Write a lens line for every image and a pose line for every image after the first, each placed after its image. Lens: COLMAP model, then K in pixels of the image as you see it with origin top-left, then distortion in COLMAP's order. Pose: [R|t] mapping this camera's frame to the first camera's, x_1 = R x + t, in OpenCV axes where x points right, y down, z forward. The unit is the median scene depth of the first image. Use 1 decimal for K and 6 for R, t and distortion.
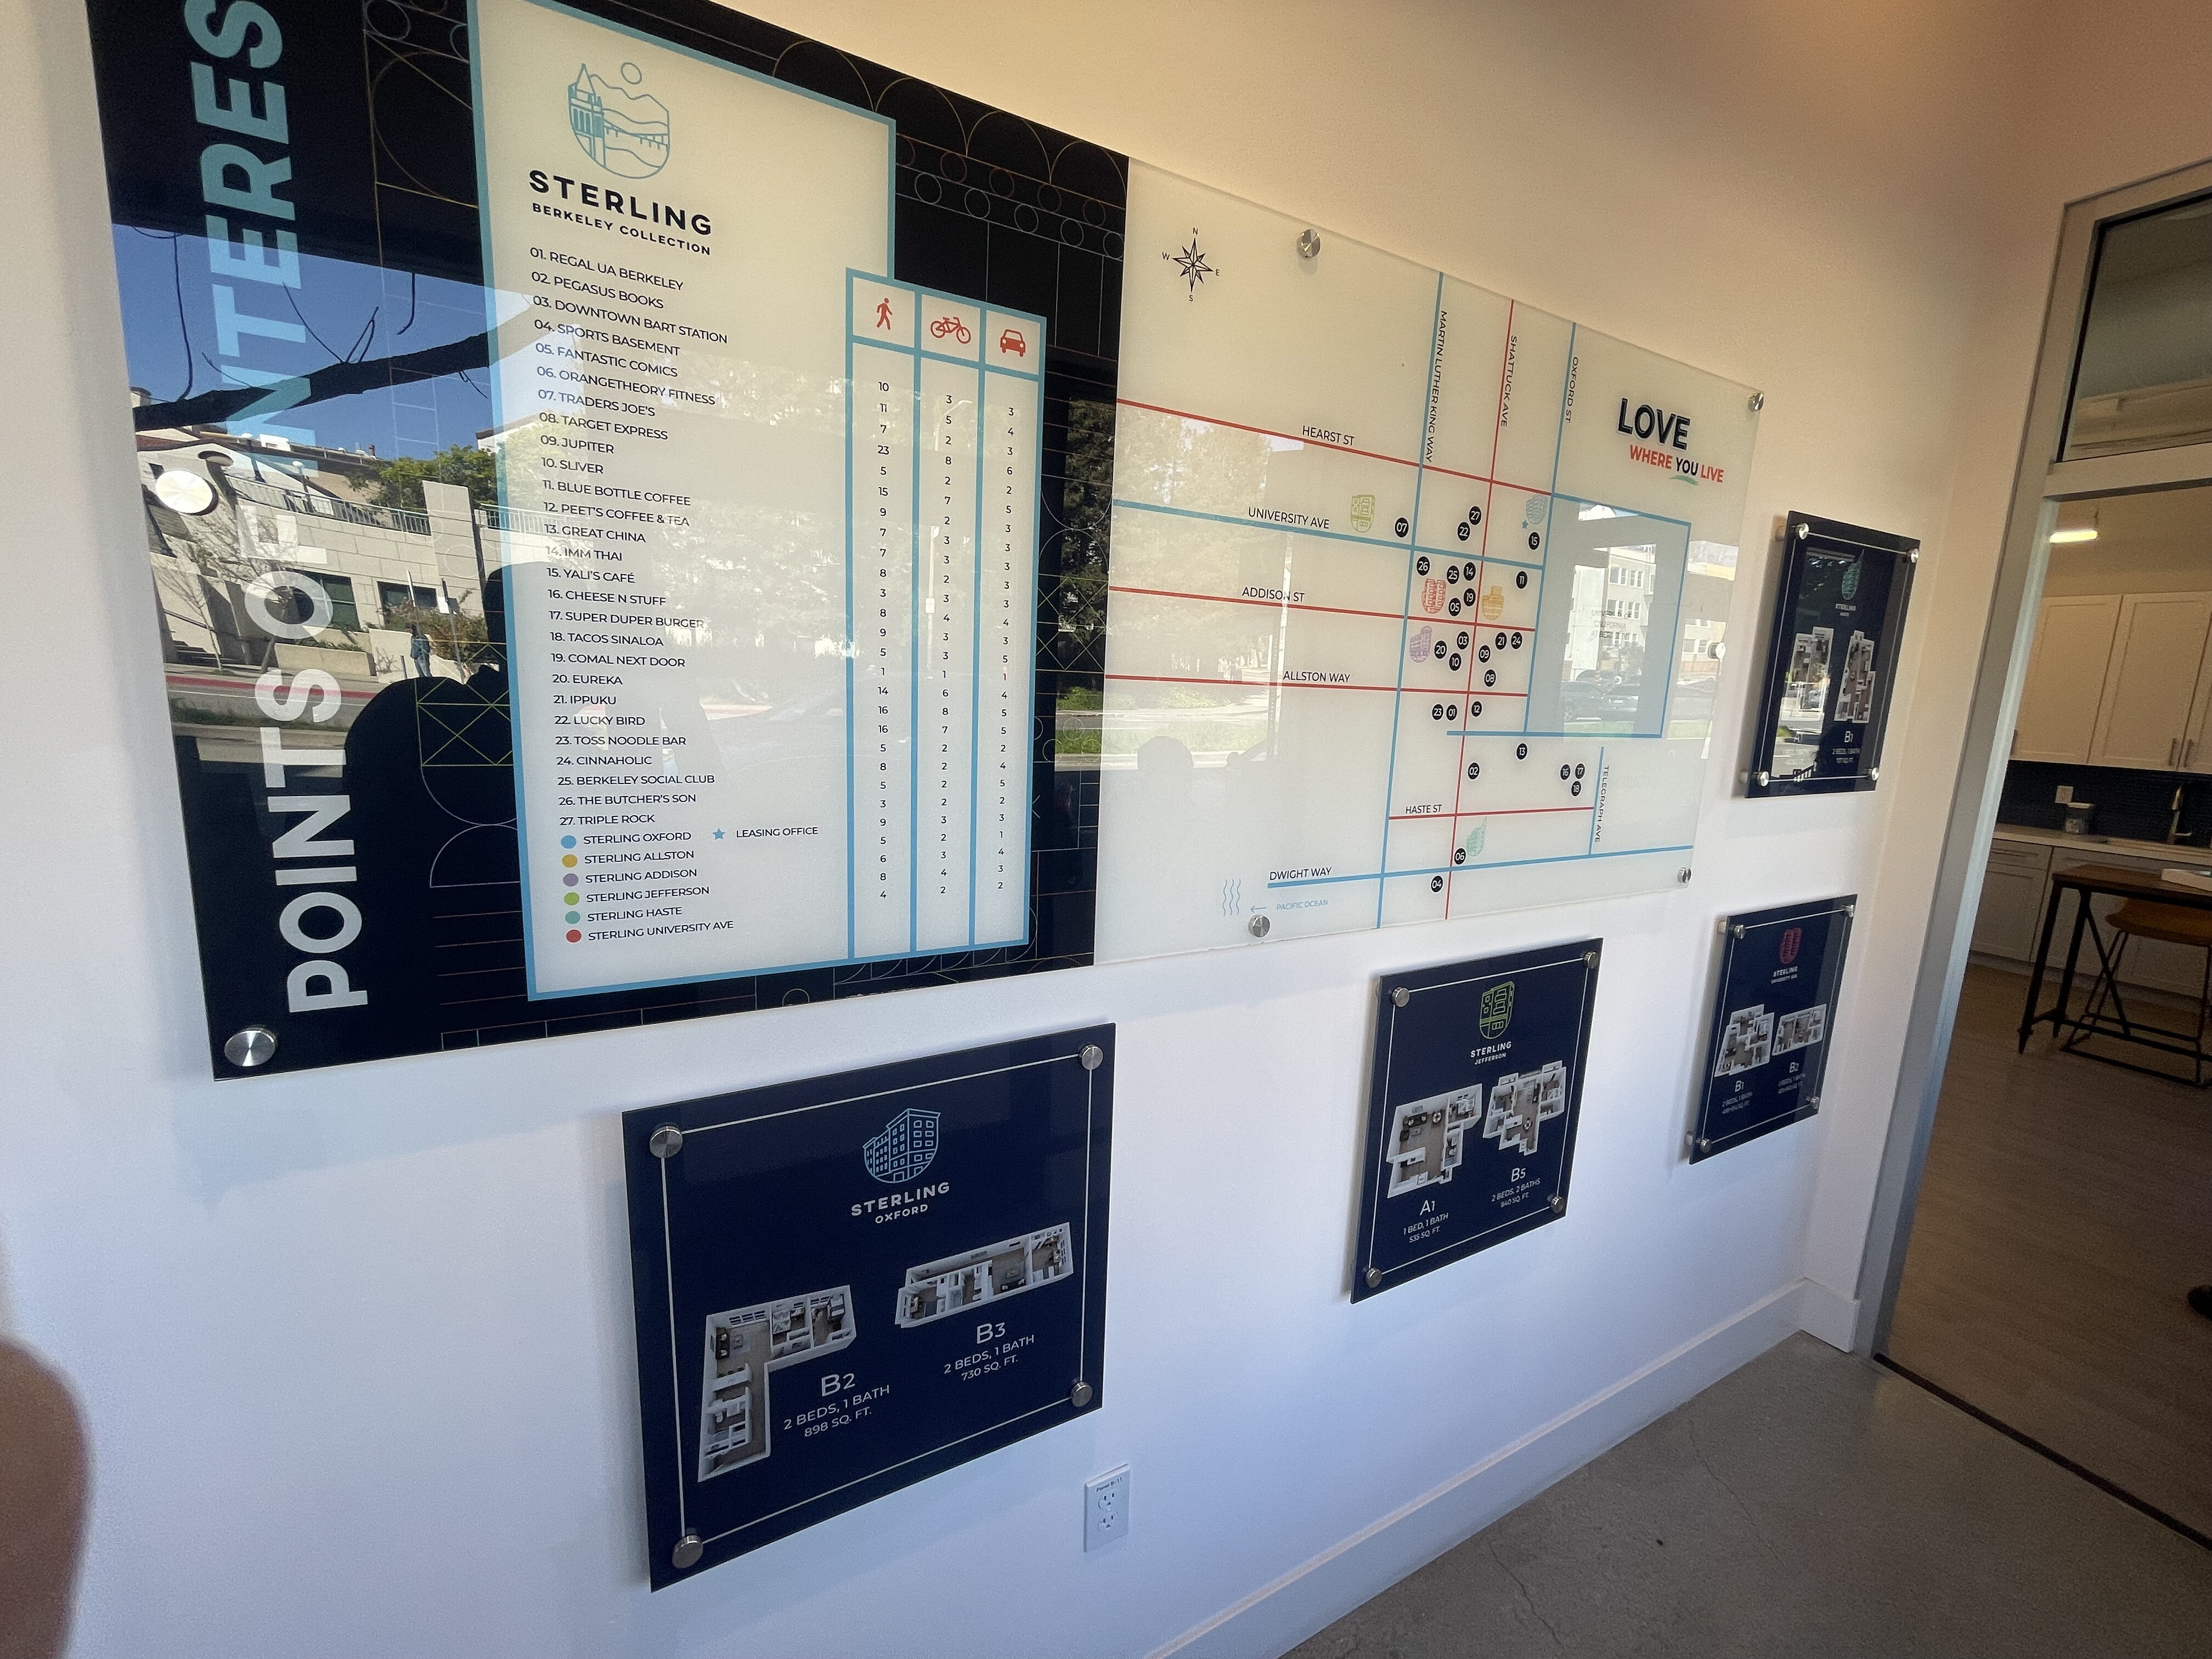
lens RADIAL K [[890.5, 0, 1100.8], [0, 890.5, 824.8], [0, 0, 1]] dist [0.002559, -0.000600]
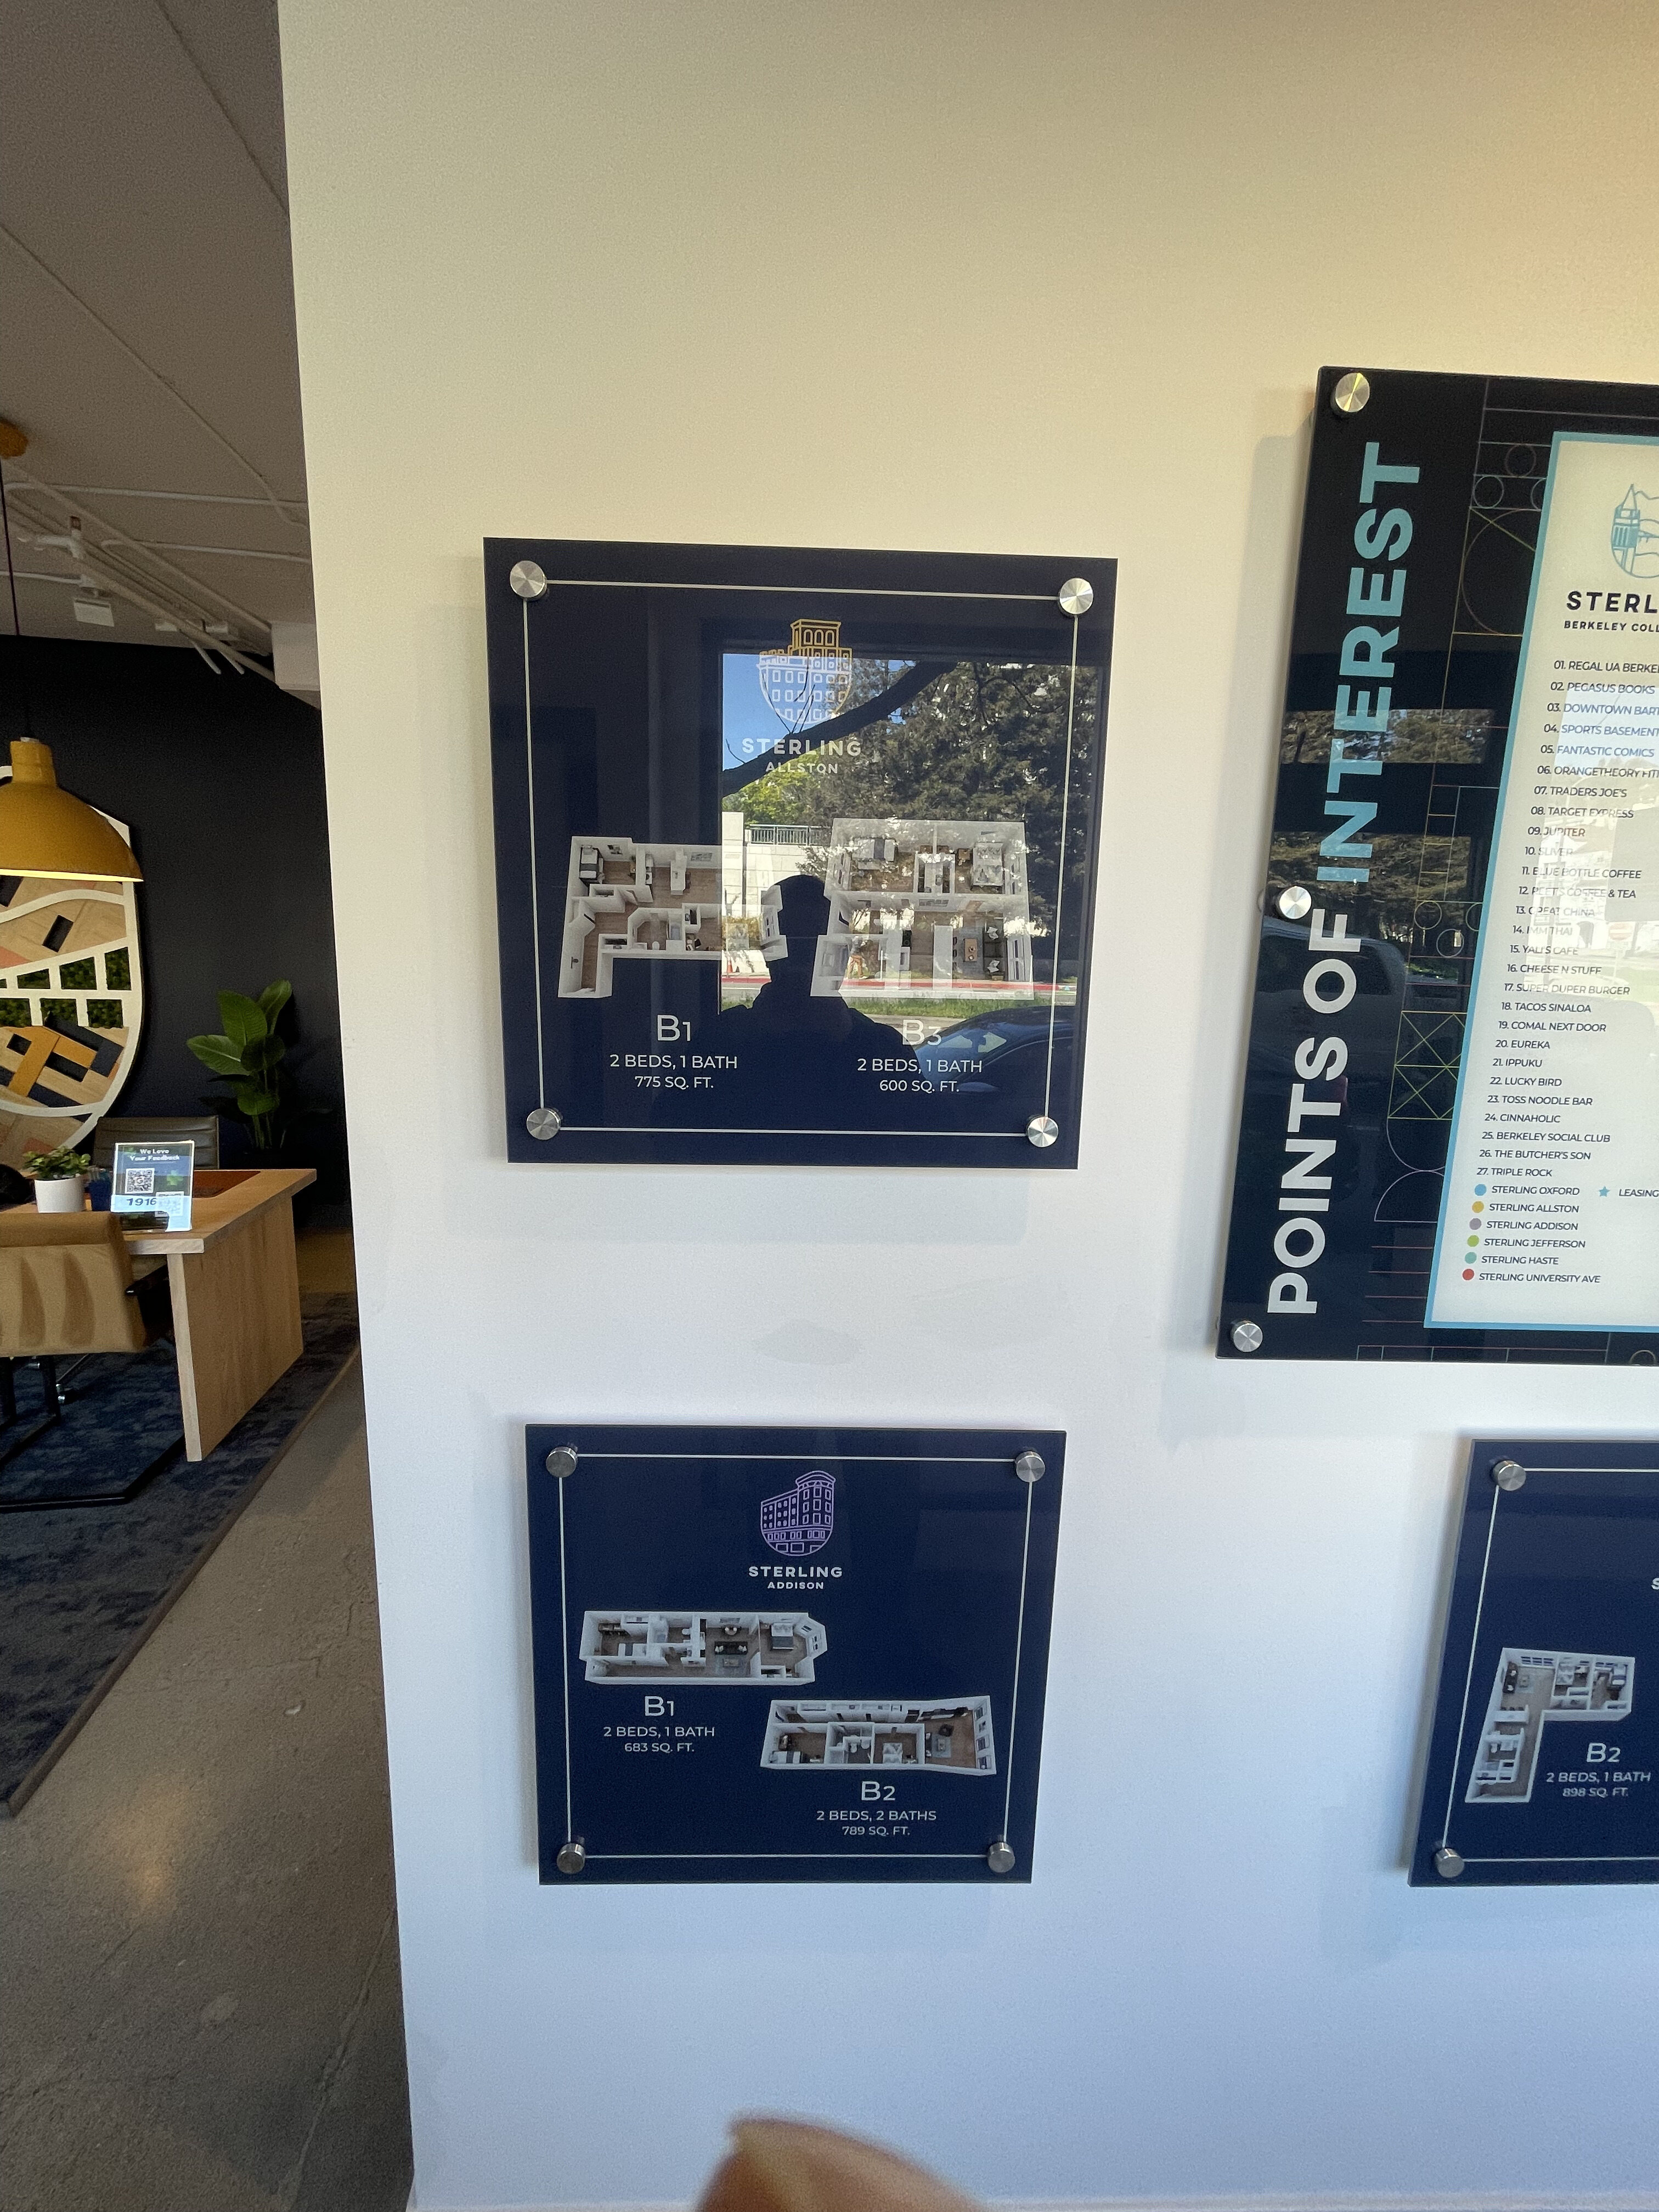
lens RADIAL K [[890.5, 0, 829.1], [0, 890.5, 1107.1], [0, 0, 1]] dist [0.002559, -0.000600]
pose [[0.888883, 0.058794, -0.454346, -0.836255], [-0.065477, 0.997854, 0.001026, -0.031970], [0.453431, 0.028837, 0.890825, -0.354509]]
